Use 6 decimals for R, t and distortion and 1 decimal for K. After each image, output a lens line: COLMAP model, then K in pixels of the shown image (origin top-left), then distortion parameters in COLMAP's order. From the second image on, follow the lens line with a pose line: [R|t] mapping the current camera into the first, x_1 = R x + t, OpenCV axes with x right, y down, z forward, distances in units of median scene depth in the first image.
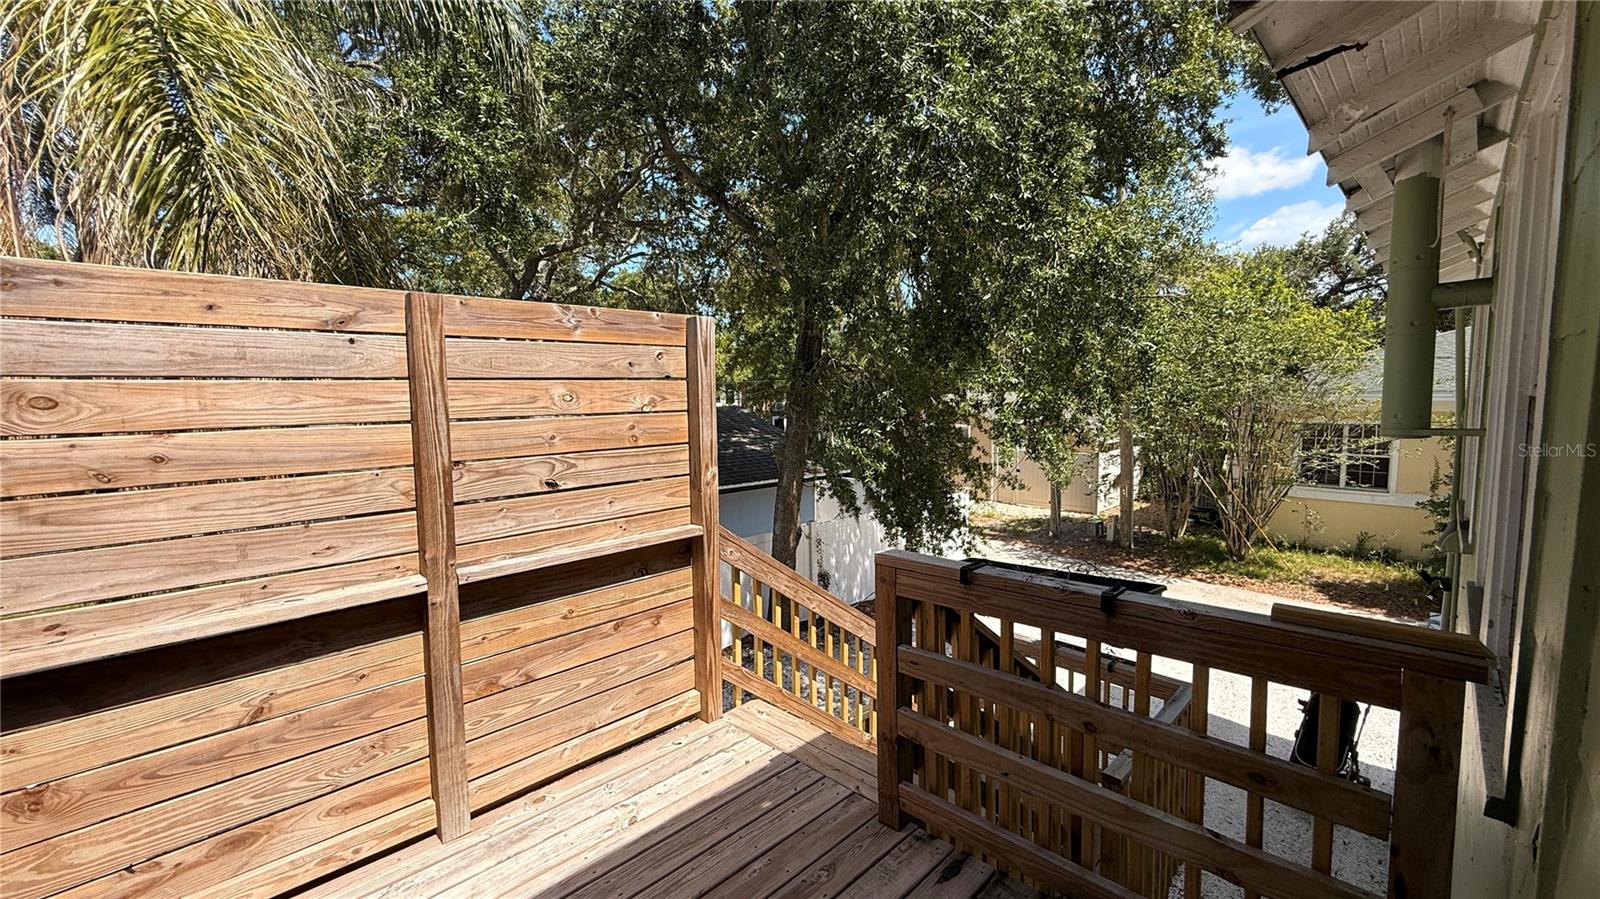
lens RADIAL K [[637.4, 0, 796.5], [0, 637.4, 448.2], [0, 0, 1]] dist [0.000820, 0.000124]
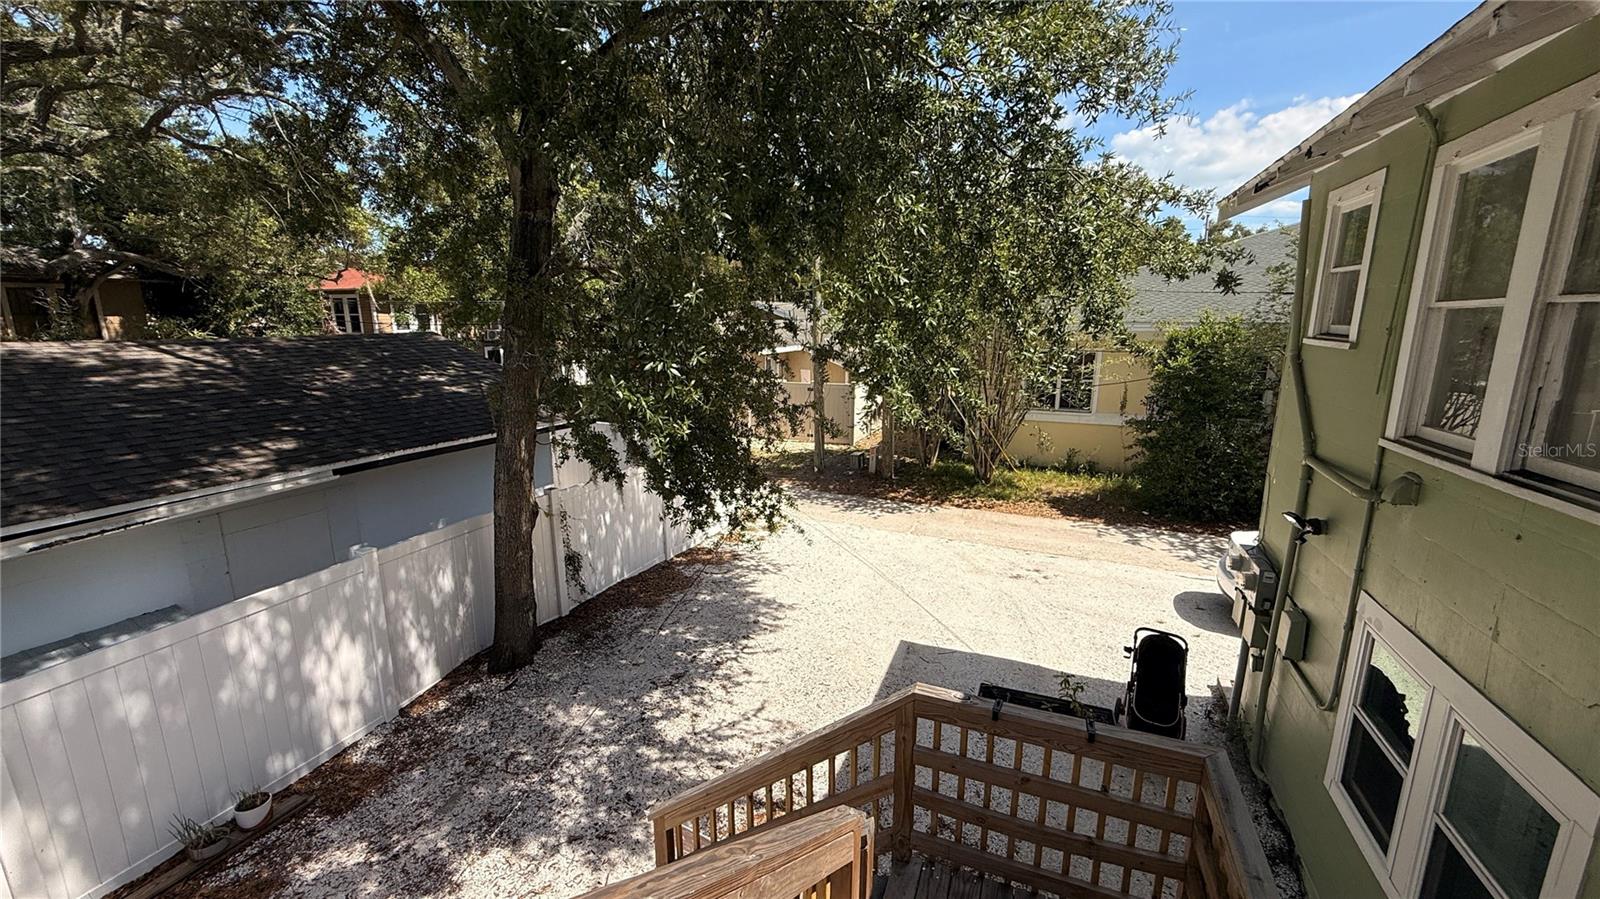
lens RADIAL K [[637.4, 0, 796.5], [0, 637.4, 448.2], [0, 0, 1]] dist [0.000820, 0.000124]
pose [[0.918672, -0.064016, 0.389799, 0.000189], [0.021819, 0.993498, 0.111738, -0.006493], [-0.394417, -0.094146, 0.914096, 0.185482]]
